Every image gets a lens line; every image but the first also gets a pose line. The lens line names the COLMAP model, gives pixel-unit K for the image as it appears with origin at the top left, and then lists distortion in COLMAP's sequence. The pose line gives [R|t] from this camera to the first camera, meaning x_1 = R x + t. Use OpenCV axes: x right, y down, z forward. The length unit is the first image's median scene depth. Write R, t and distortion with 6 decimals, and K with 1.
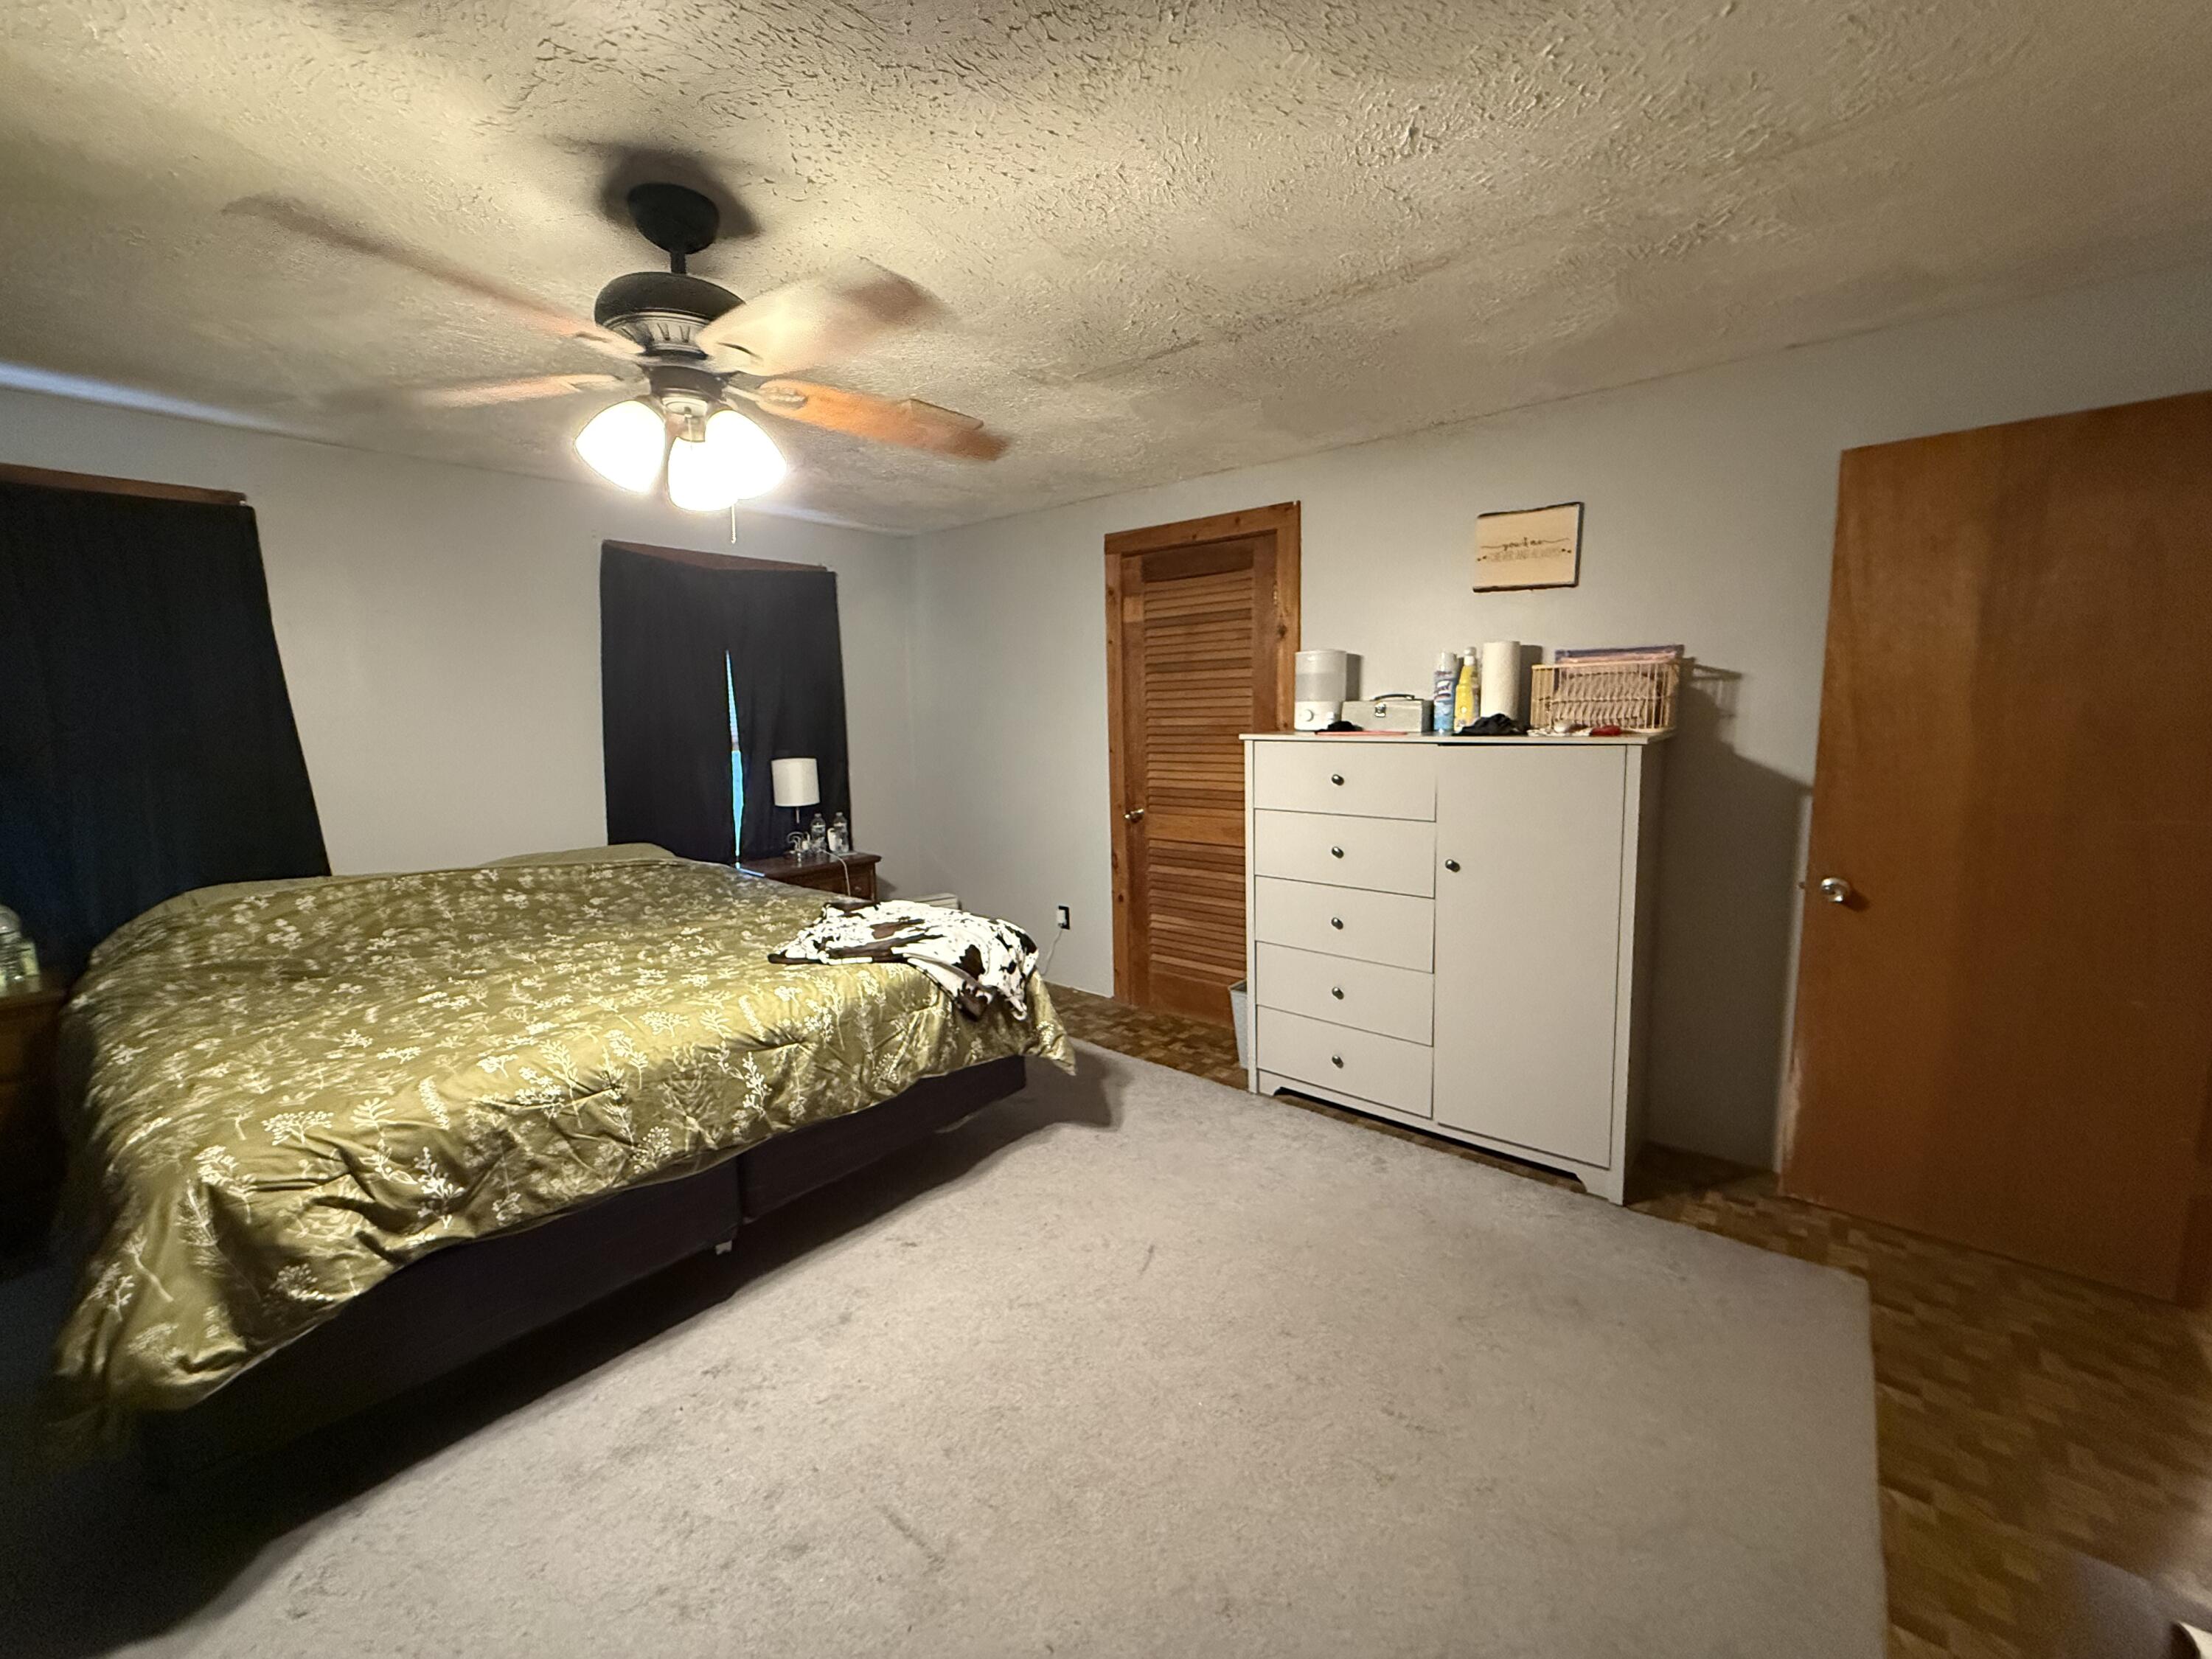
lens RADIAL K [[881.6, 0, 1094.9], [0, 881.6, 828.8], [0, 0, 1]] dist [-0.003829, 0.000666]
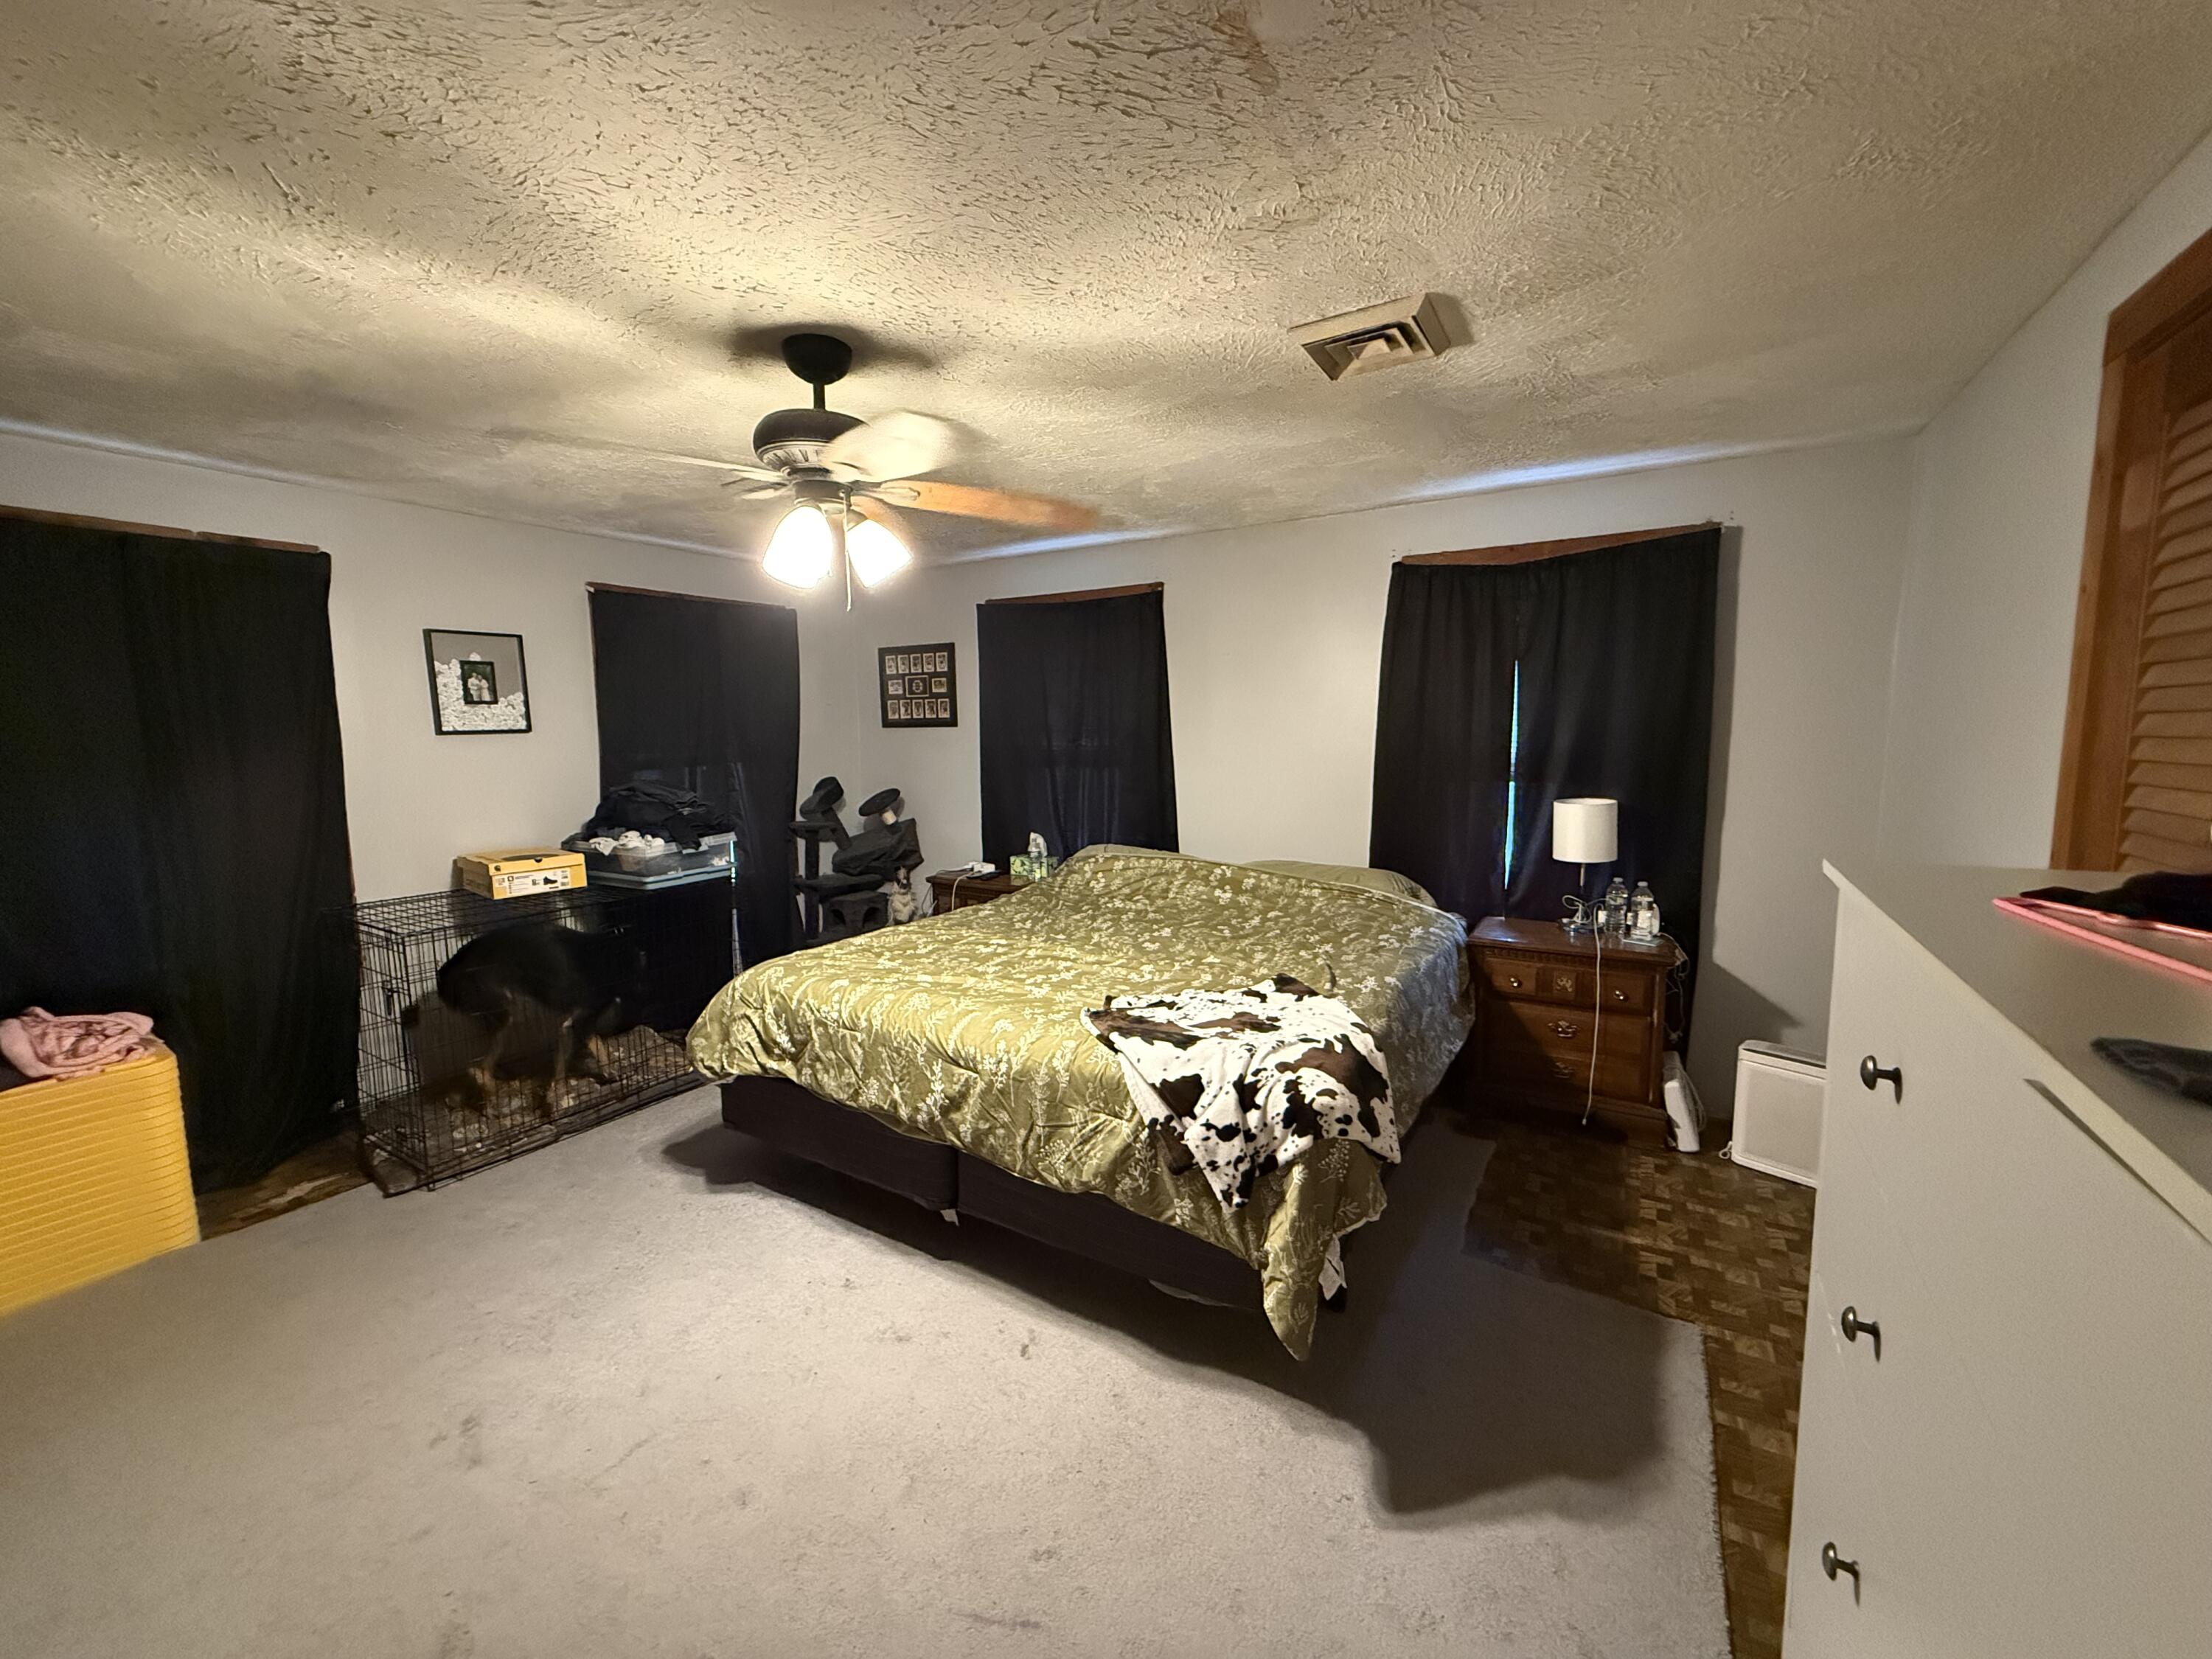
lens RADIAL K [[881.6, 0, 1097.1], [0, 881.6, 824.2], [0, 0, 1]] dist [-0.003829, 0.000666]
pose [[0.149560, 0.125916, -0.980702, 0.651247], [-0.124659, 0.986345, 0.107630, -0.172211], [0.980863, 0.106156, 0.163214, 0.928273]]
